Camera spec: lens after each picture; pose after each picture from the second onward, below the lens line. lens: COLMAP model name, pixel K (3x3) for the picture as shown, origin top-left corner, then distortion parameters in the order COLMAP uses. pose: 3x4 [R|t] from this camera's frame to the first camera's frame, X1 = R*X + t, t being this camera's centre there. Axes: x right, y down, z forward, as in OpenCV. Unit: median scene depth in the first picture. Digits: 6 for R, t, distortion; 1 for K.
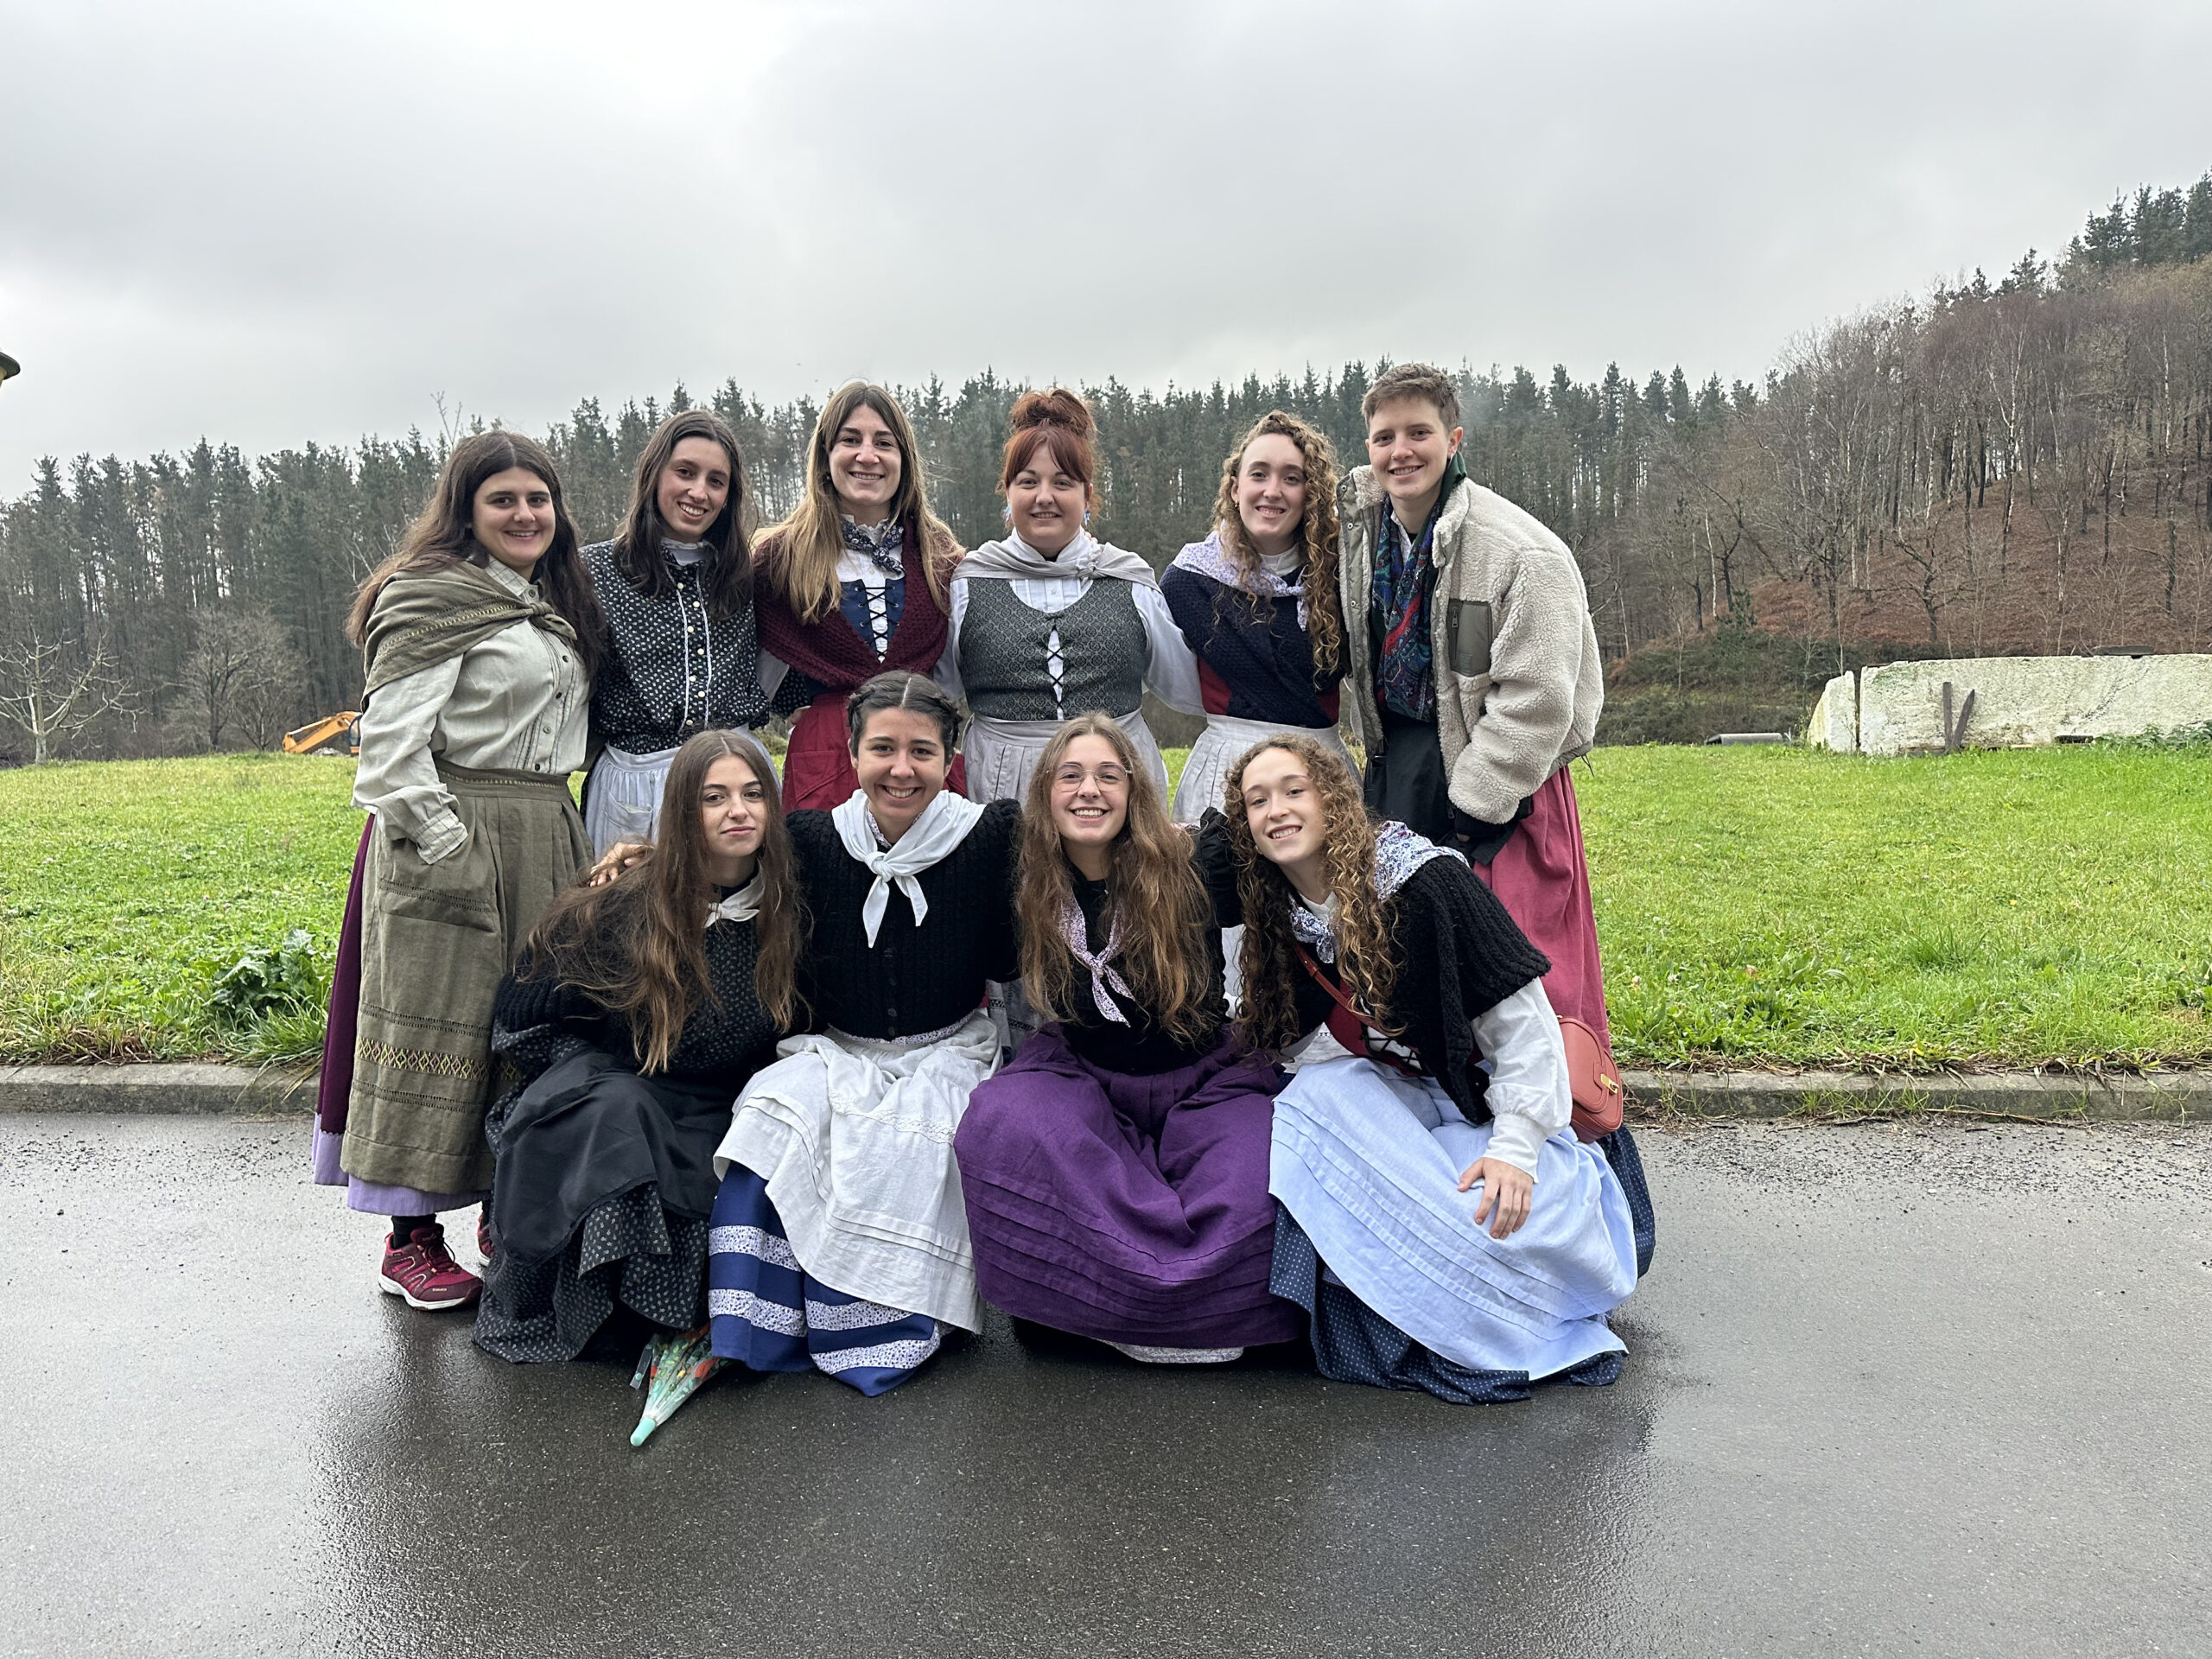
lens RADIAL K [[1569.7, 0, 1109.4], [0, 1569.7, 822.7], [0, 0, 1]] dist [0.059702, -0.063607]
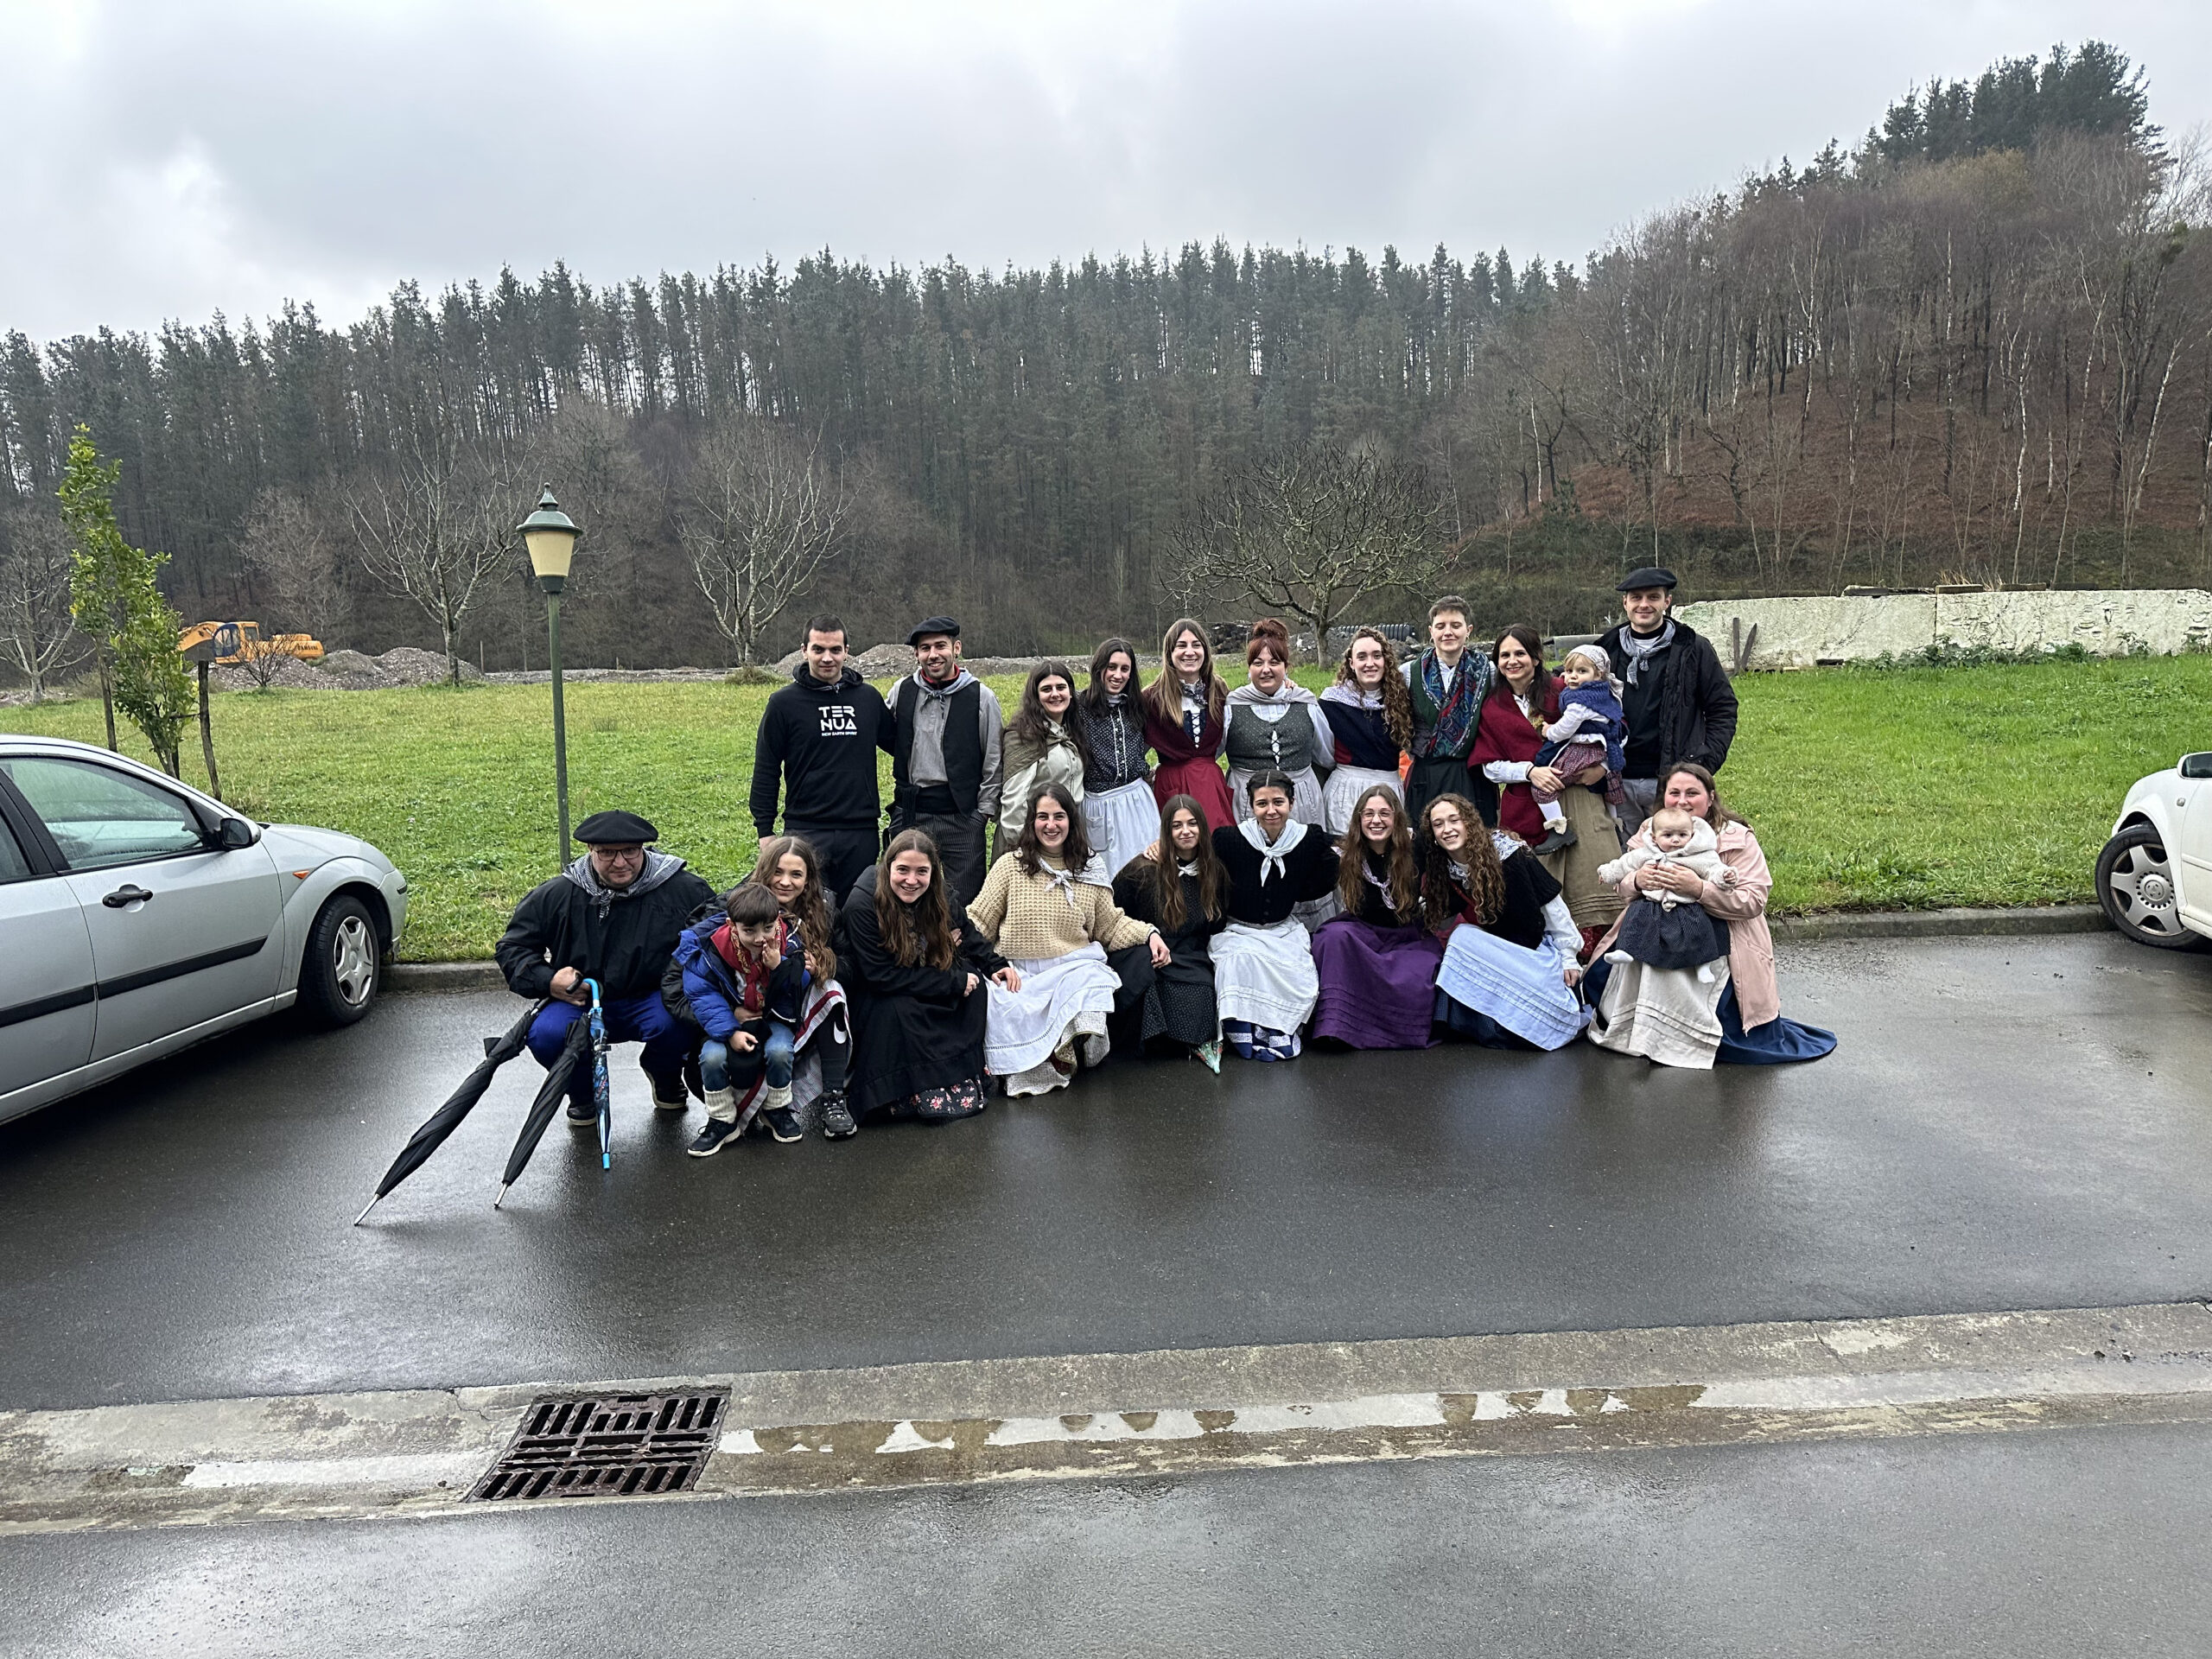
lens RADIAL K [[1569.7, 0, 1102.1], [0, 1569.7, 813.1], [0, 0, 1]] dist [0.059702, -0.063607]
pose [[0.995033, -0.029943, 0.094940, -0.482513], [0.023263, 0.997226, 0.070703, -0.160179], [-0.096793, -0.068143, 0.992969, -1.038484]]
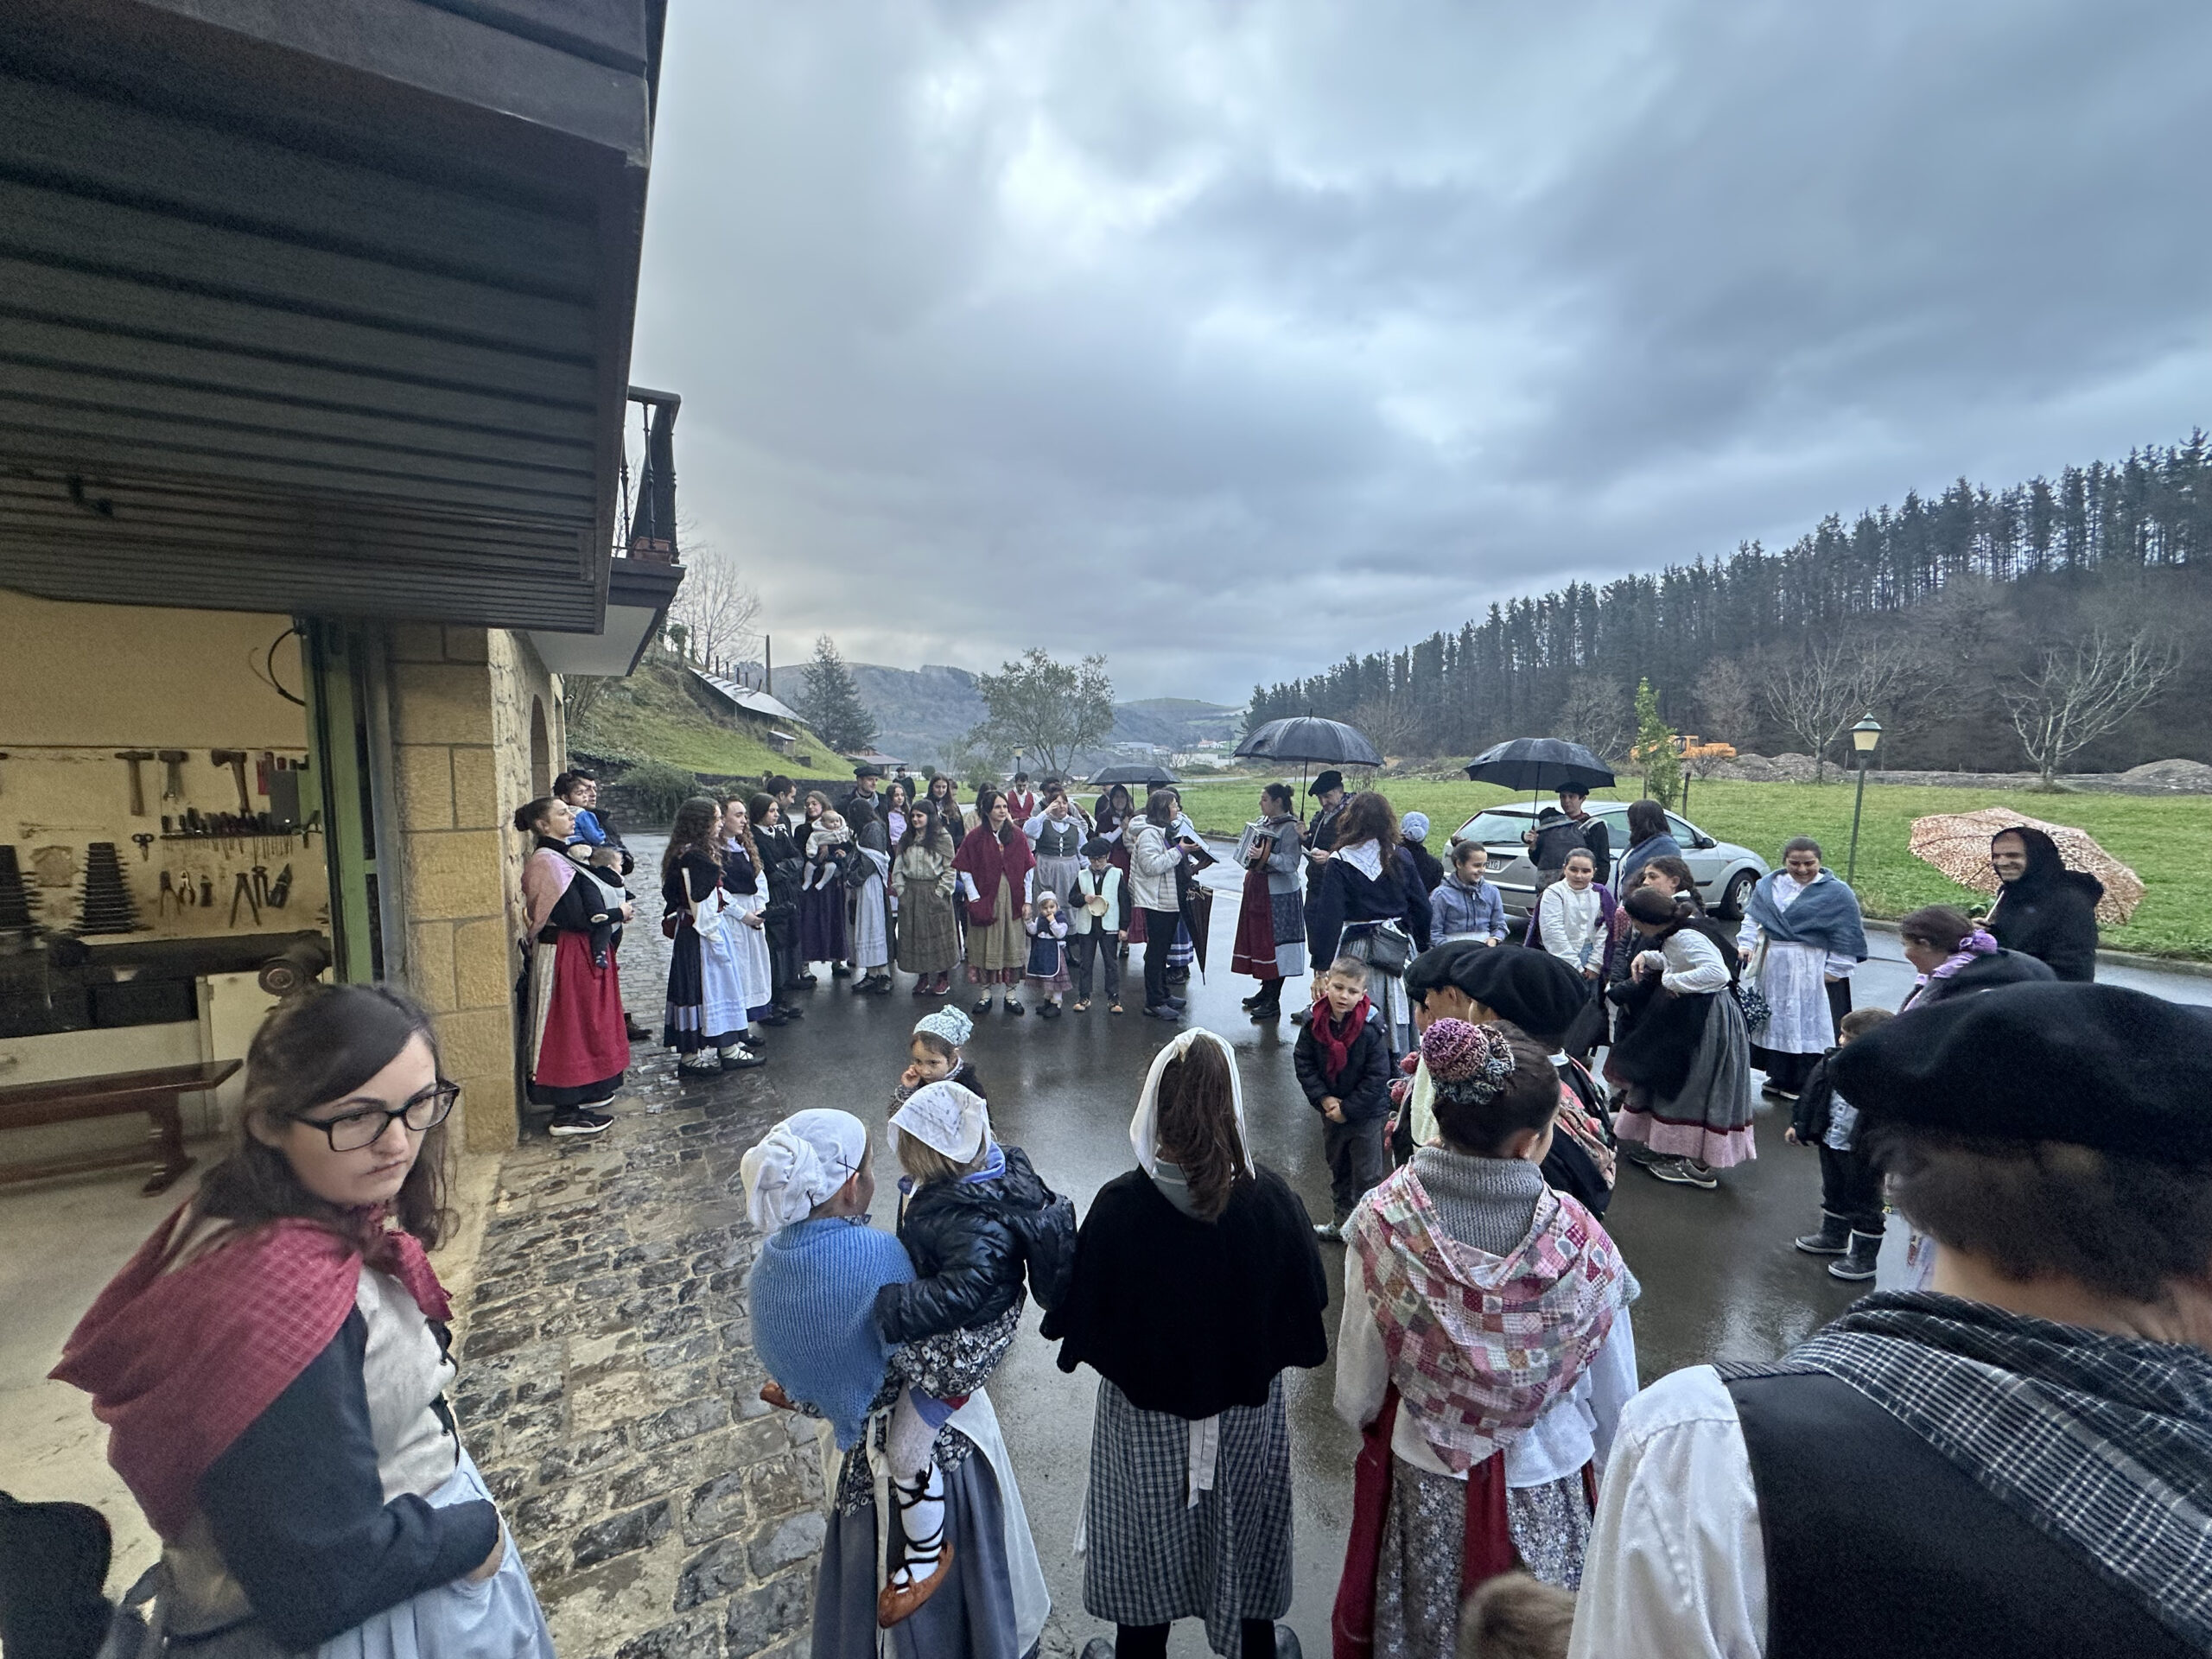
lens RADIAL K [[891.9, 0, 1095.8], [0, 891.9, 825.0], [0, 0, 1]] dist [0.001567, -0.000201]
pose [[0.561058, 0.077875, -0.824105, -0.044275], [-0.040419, 0.996955, 0.066691, -0.201000], [0.826789, -0.004108, 0.562497, -2.365994]]
